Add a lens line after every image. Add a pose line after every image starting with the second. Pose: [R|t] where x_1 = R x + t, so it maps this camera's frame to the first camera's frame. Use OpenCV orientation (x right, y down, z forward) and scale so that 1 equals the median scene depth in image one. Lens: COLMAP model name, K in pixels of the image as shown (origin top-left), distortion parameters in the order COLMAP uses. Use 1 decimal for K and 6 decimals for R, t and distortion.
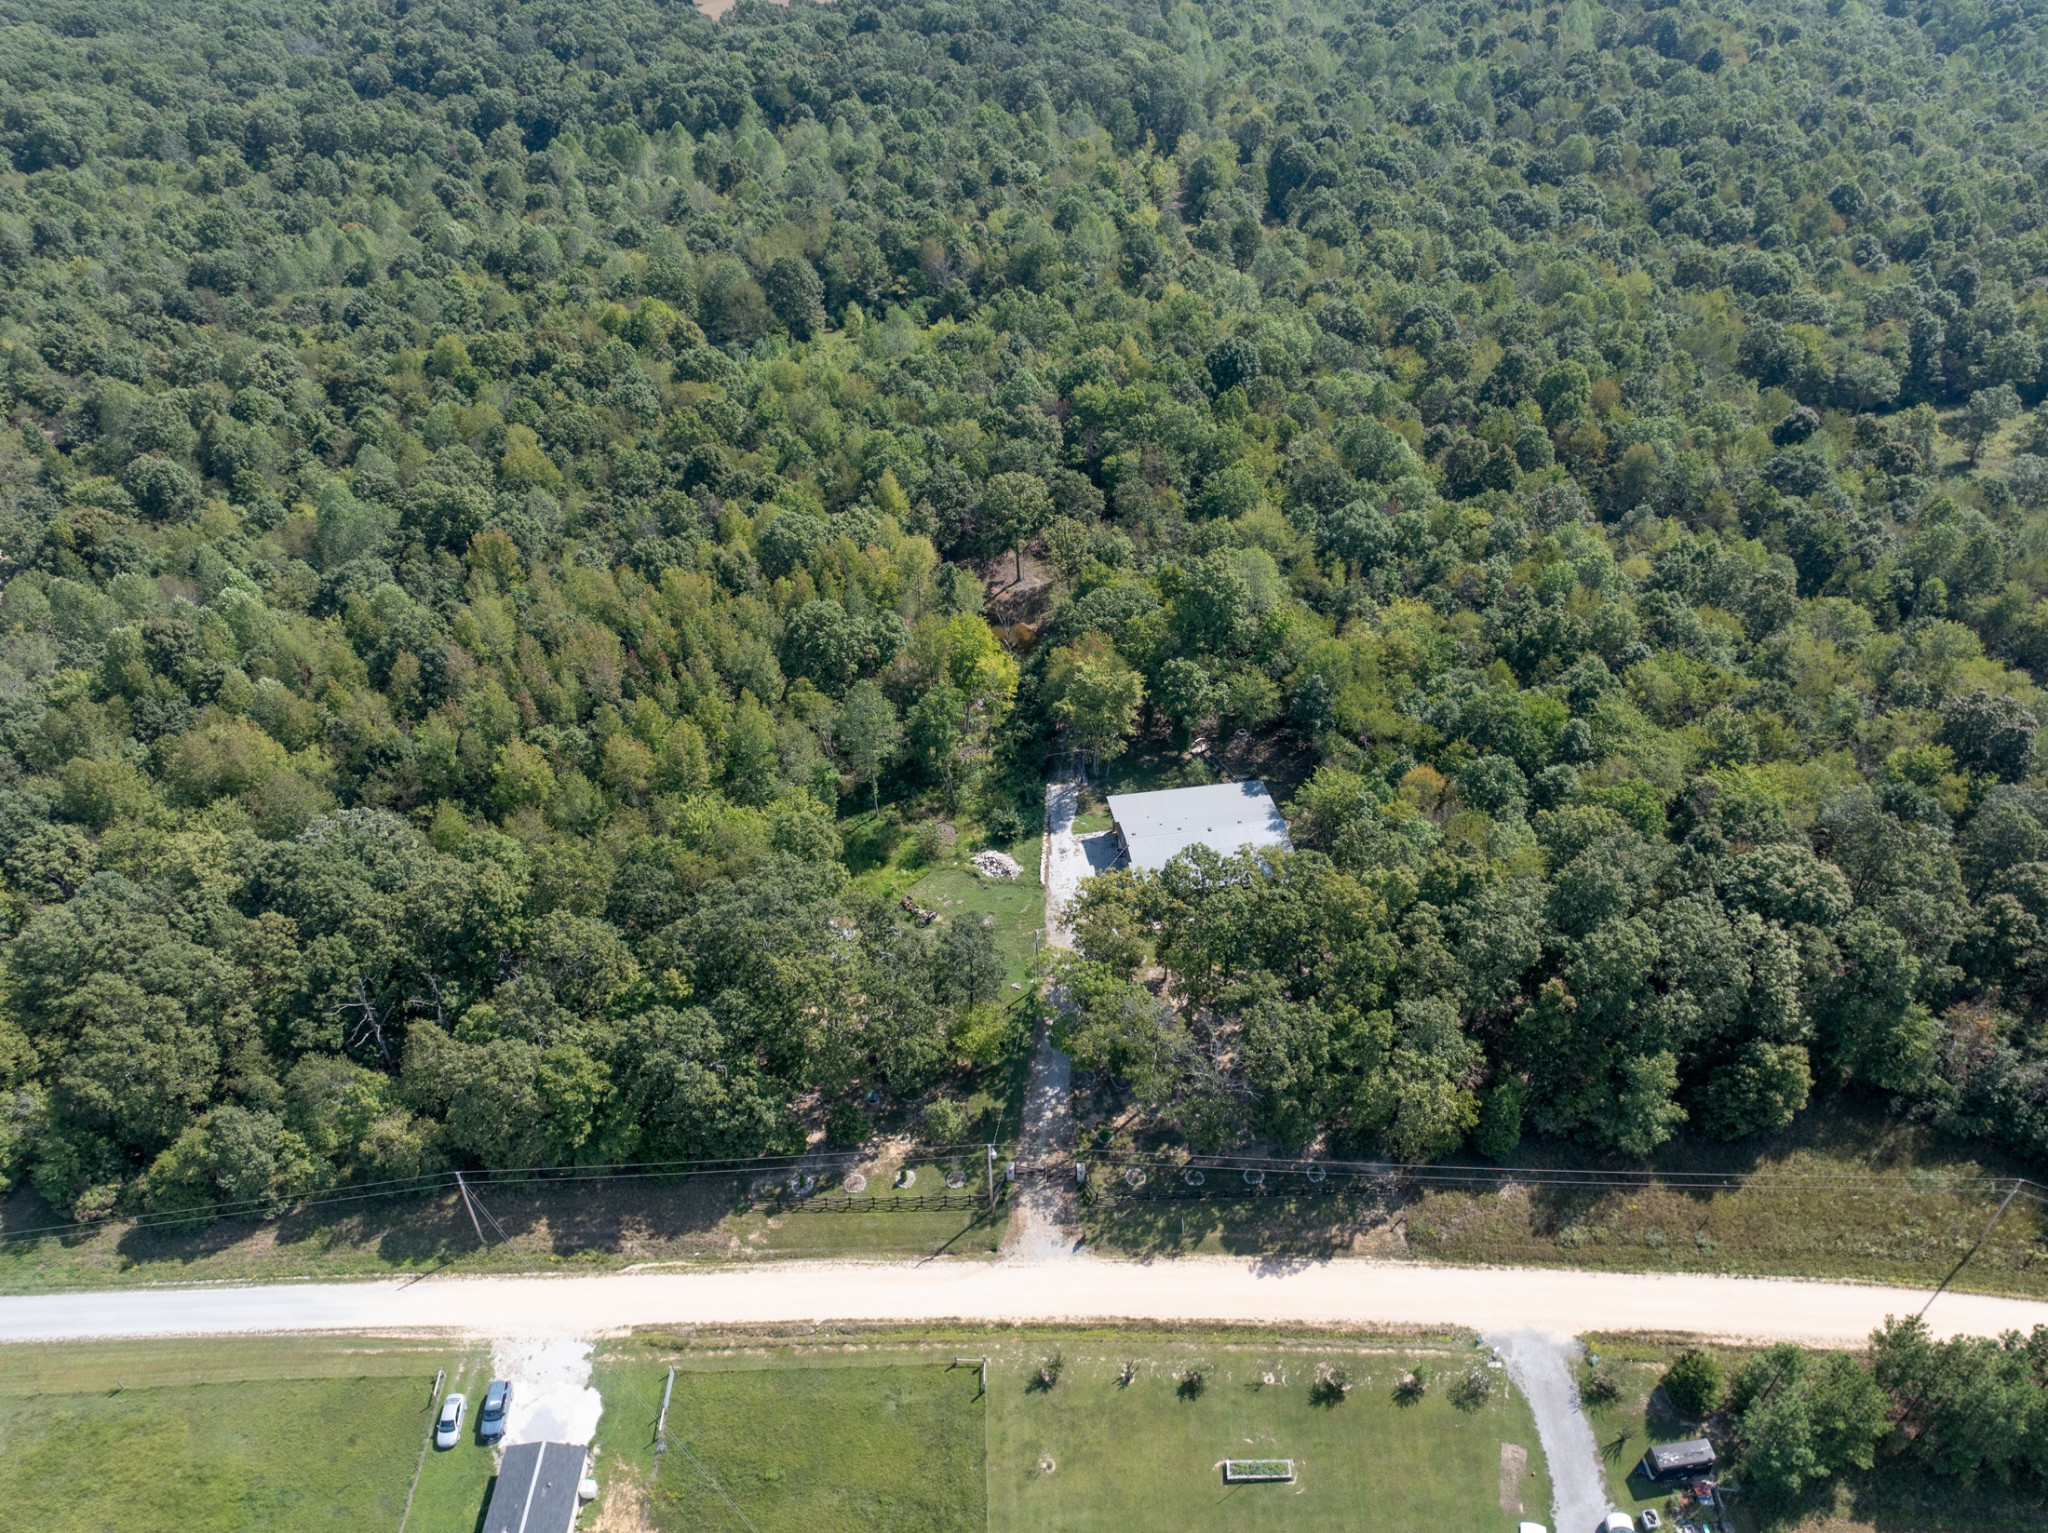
lens RADIAL K [[1465.2, 0, 1027.1], [0, 1465.2, 758.6], [0, 0, 1]] dist [-0.050251, 0.018308]
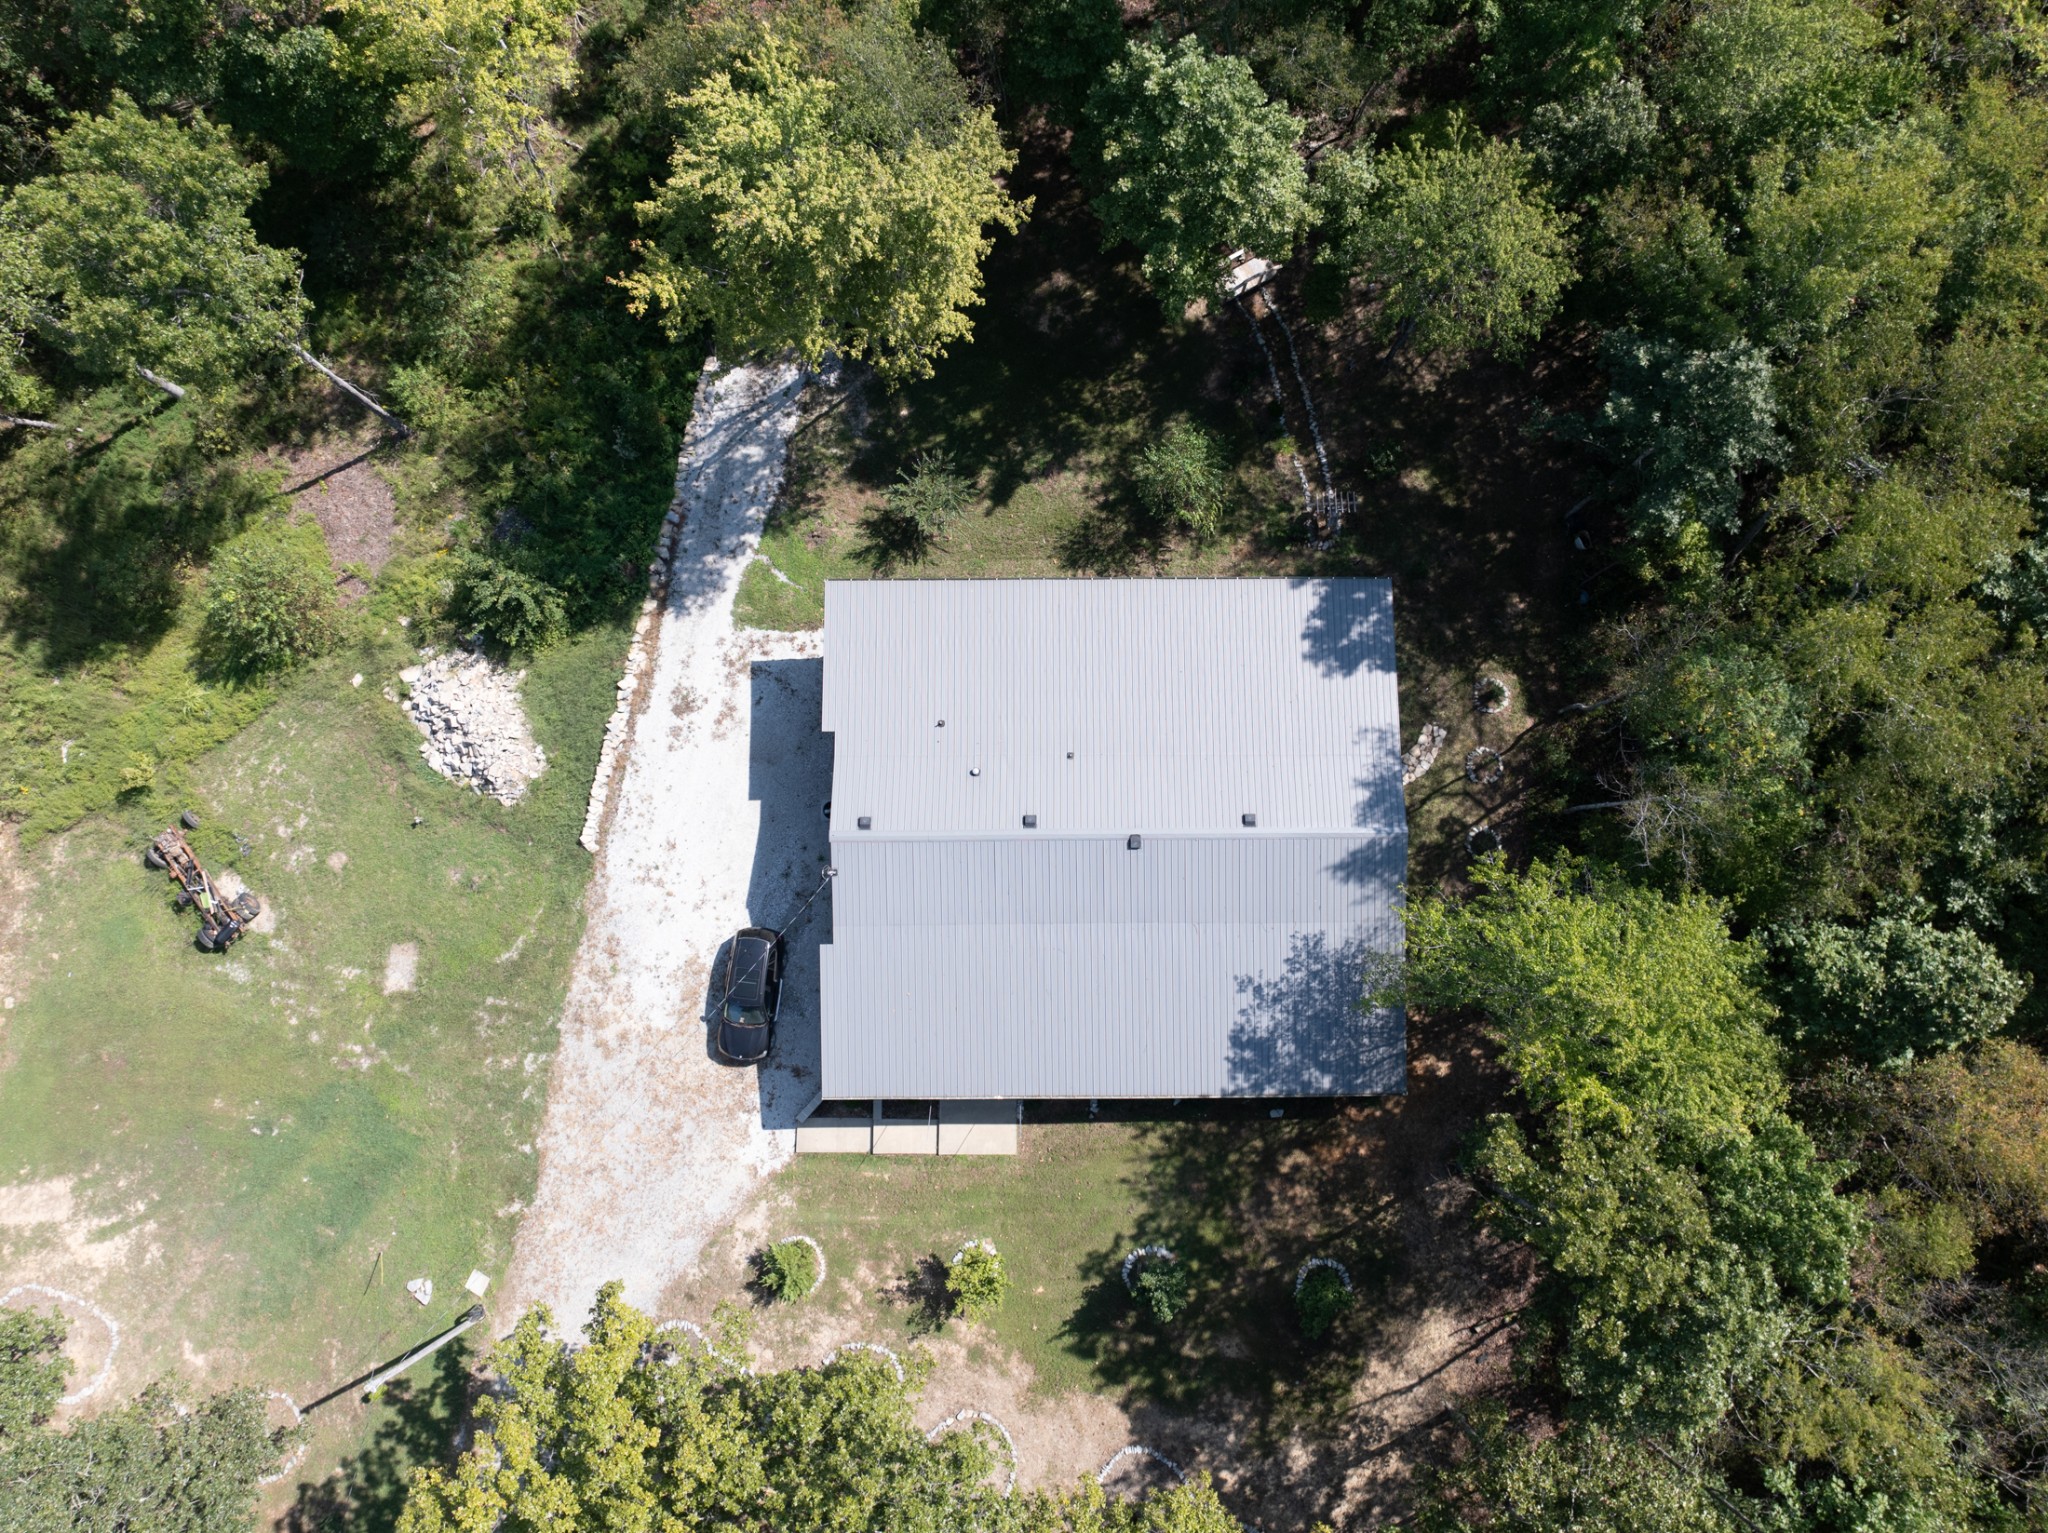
lens RADIAL K [[1465.2, 0, 1035.1], [0, 1465.2, 763.1], [0, 0, 1]] dist [-0.050251, 0.018308]
pose [[0.988206, 0.152699, -0.011495, 0.115528], [-0.099150, 0.695245, 0.711902, -0.173429], [0.116698, -0.702366, 0.702185, 0.876150]]
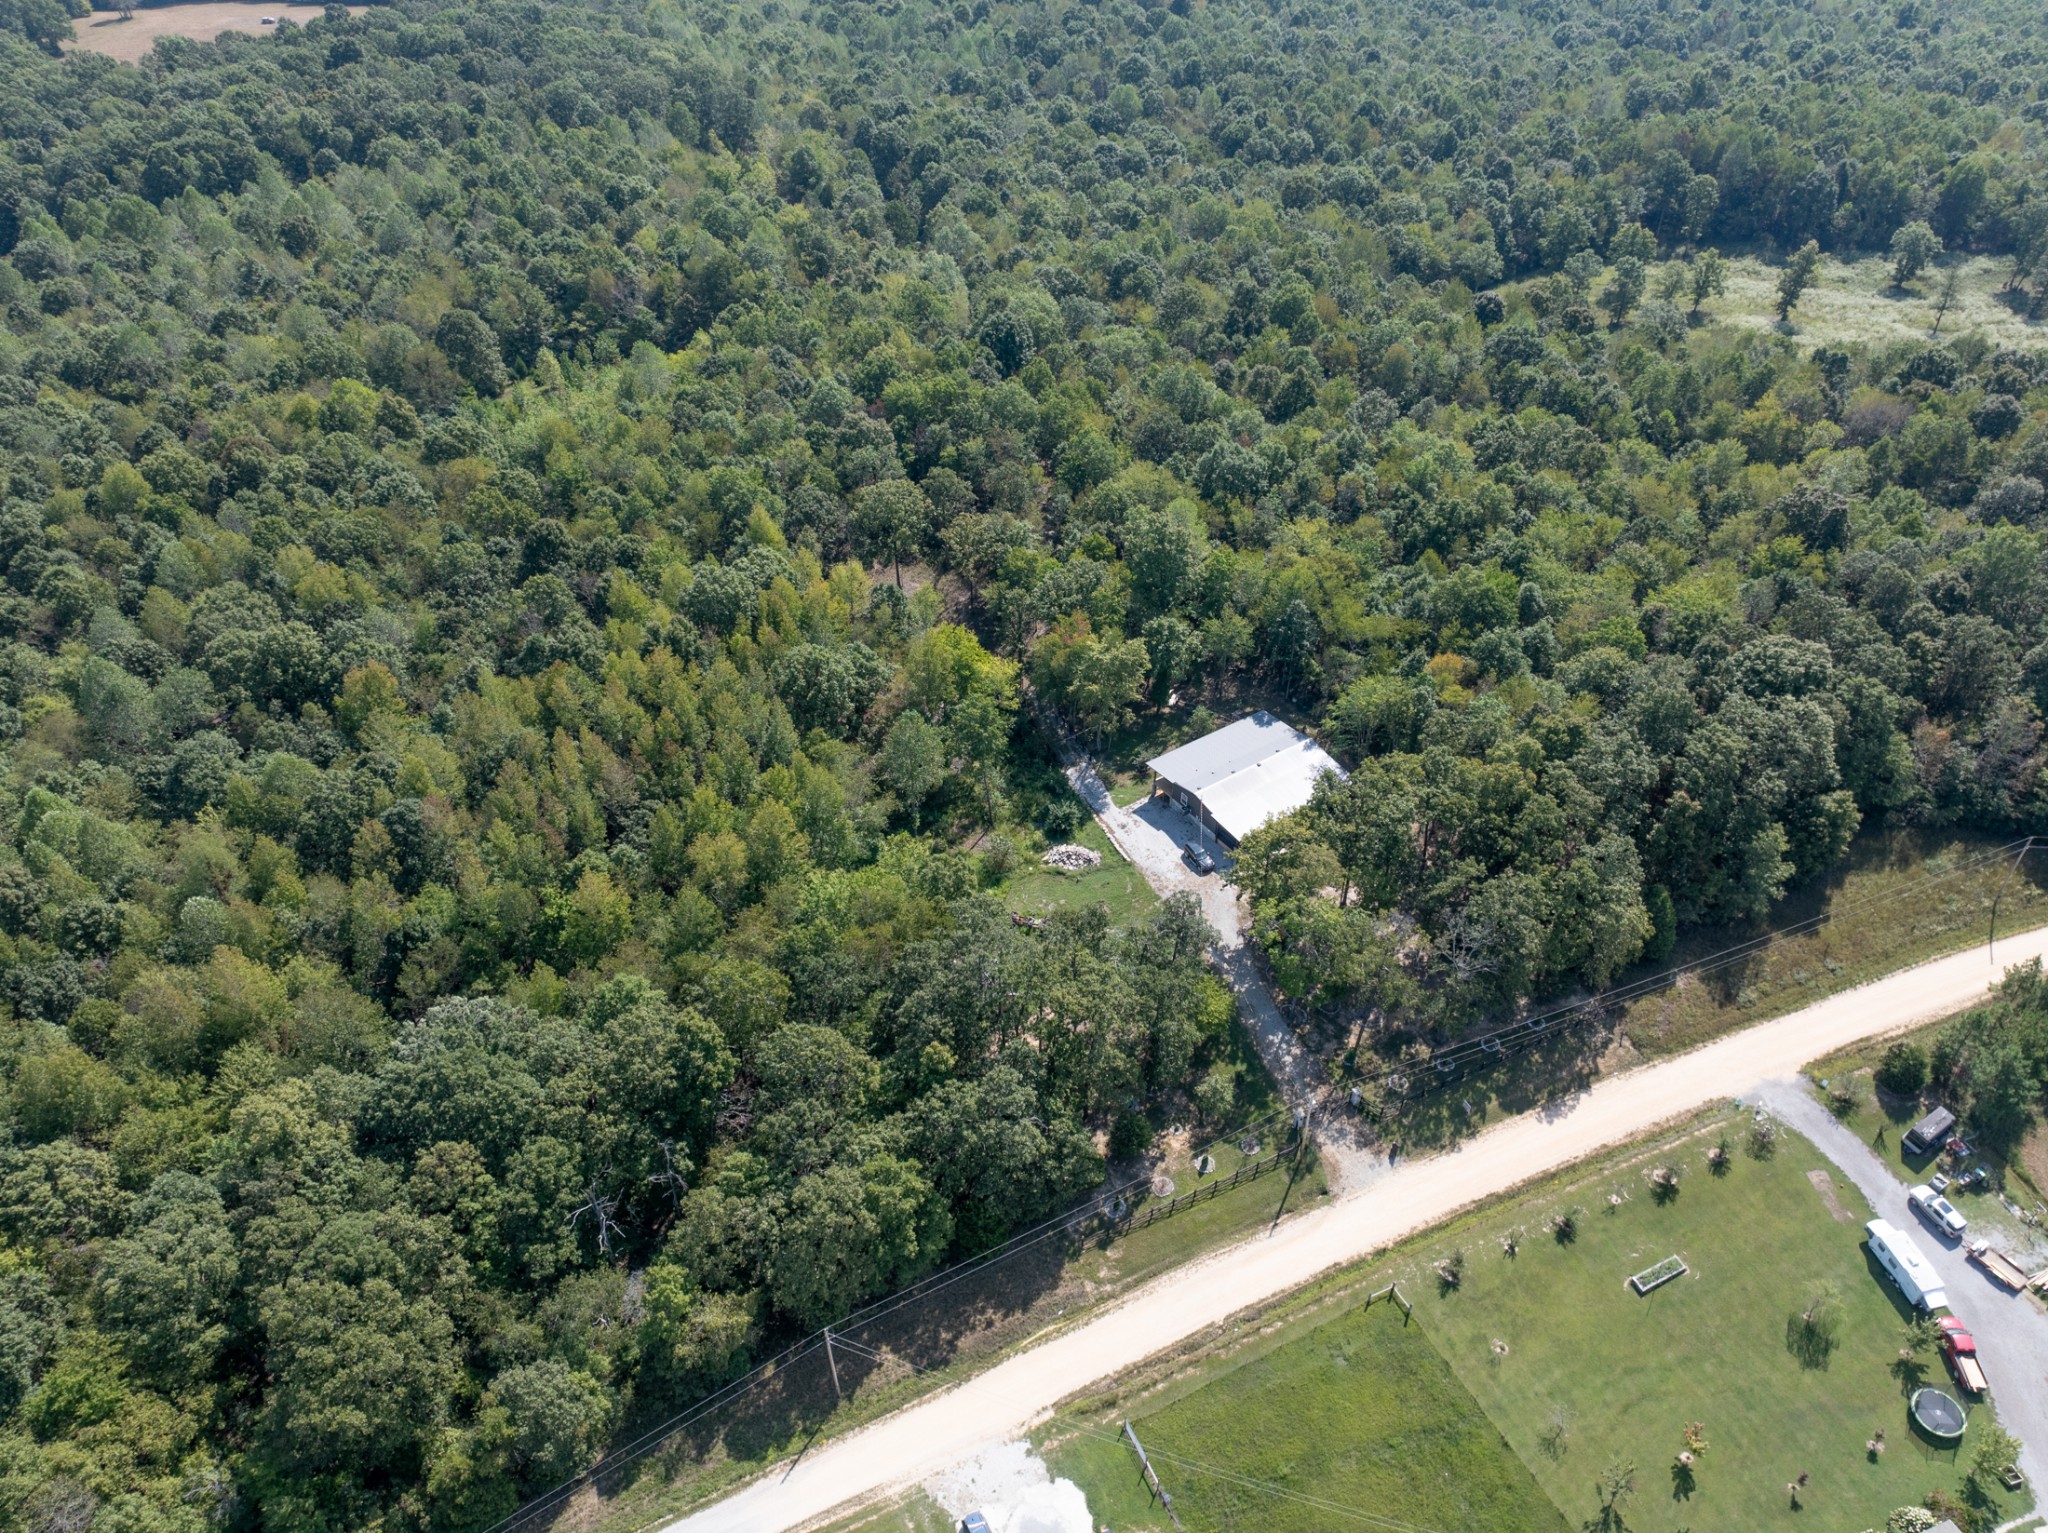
lens RADIAL K [[1465.2, 0, 1032.4], [0, 1465.2, 764.3], [0, 0, 1]] dist [-0.050251, 0.018308]
pose [[0.899566, -0.264641, 0.347486, -0.416711], [0.260887, 0.963596, 0.058483, -0.059971], [-0.350313, 0.038045, 0.935860, 0.080456]]
